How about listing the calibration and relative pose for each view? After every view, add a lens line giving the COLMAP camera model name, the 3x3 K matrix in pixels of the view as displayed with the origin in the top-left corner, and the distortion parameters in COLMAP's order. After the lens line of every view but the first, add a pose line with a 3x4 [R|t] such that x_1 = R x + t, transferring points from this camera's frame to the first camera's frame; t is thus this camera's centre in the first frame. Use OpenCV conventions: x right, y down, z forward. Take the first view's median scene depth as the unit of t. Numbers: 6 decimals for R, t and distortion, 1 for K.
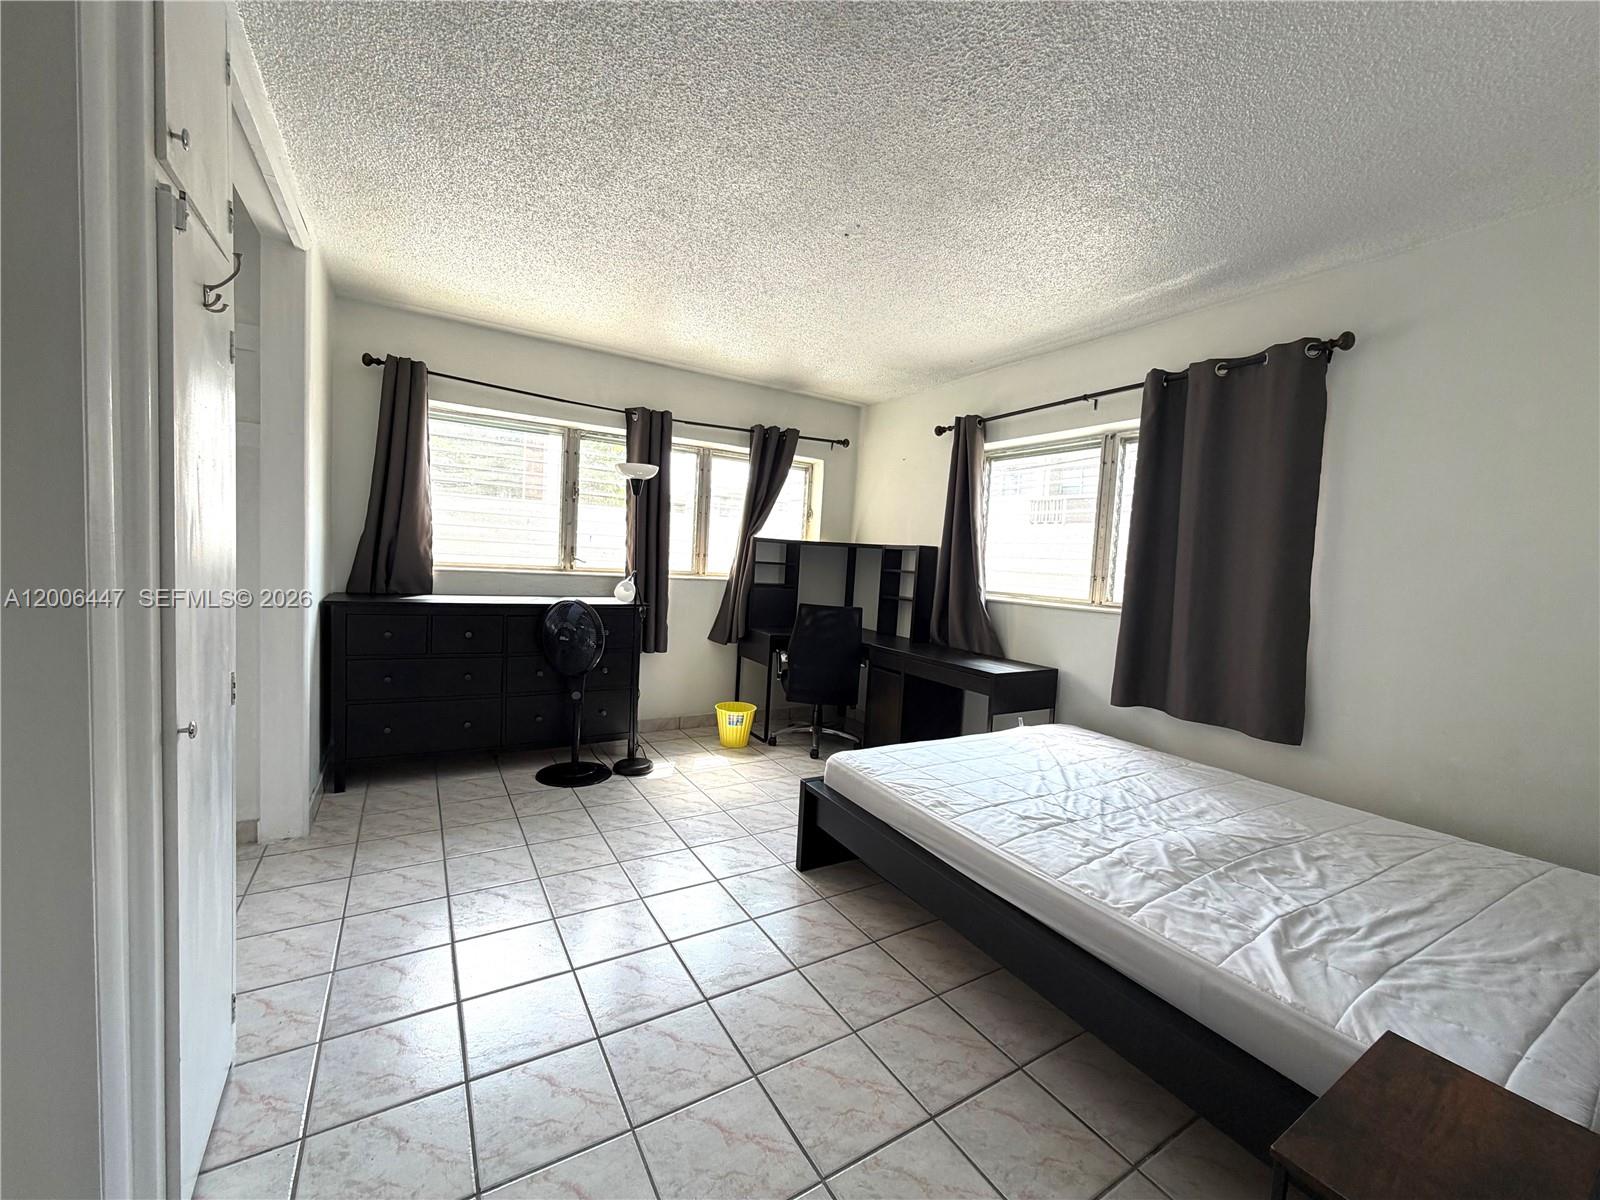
lens RADIAL K [[625.5, 0, 802.4], [0, 625.5, 613.5], [0, 0, 1]] dist [-0.020452, 0.000210]
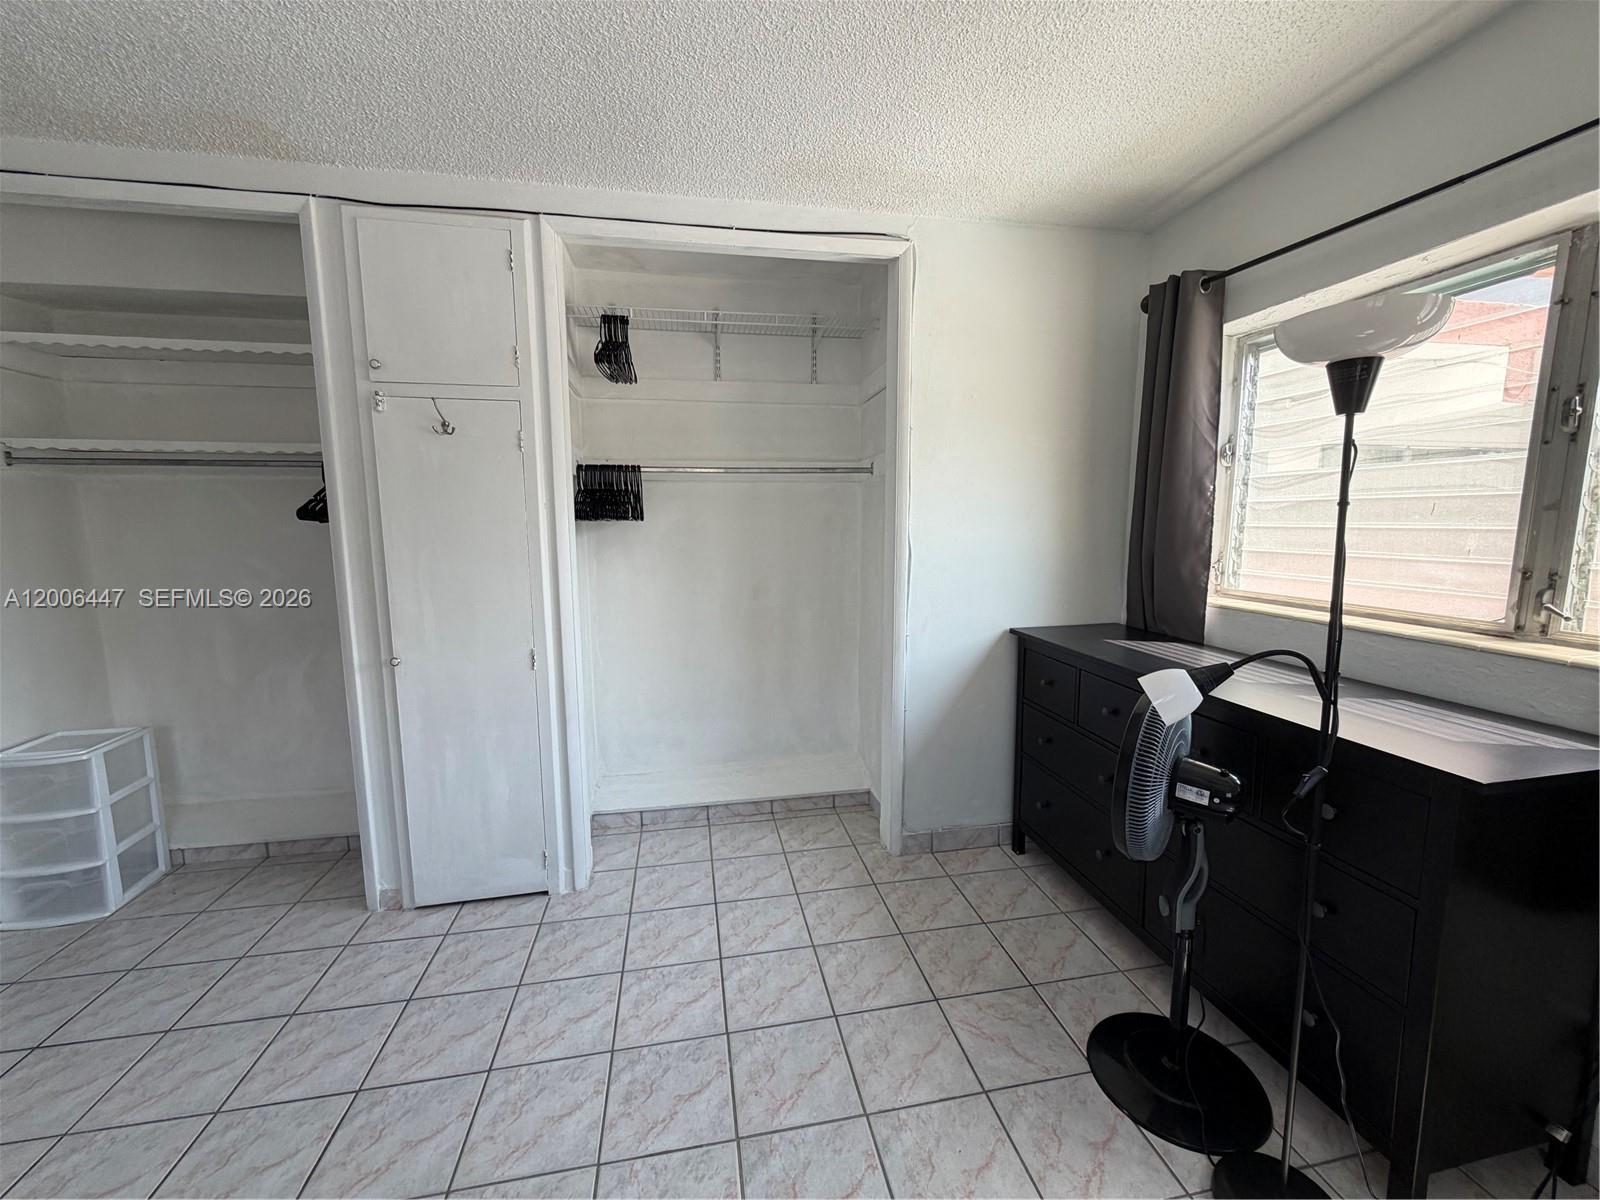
lens RADIAL K [[625.5, 0, 802.4], [0, 625.5, 613.5], [0, 0, 1]] dist [-0.020452, 0.000210]
pose [[-0.353658, 0.075551, -0.932319, 0.122675], [-0.095843, 0.988560, 0.116465, -0.099931], [0.930452, 0.130544, -0.342371, 0.883530]]
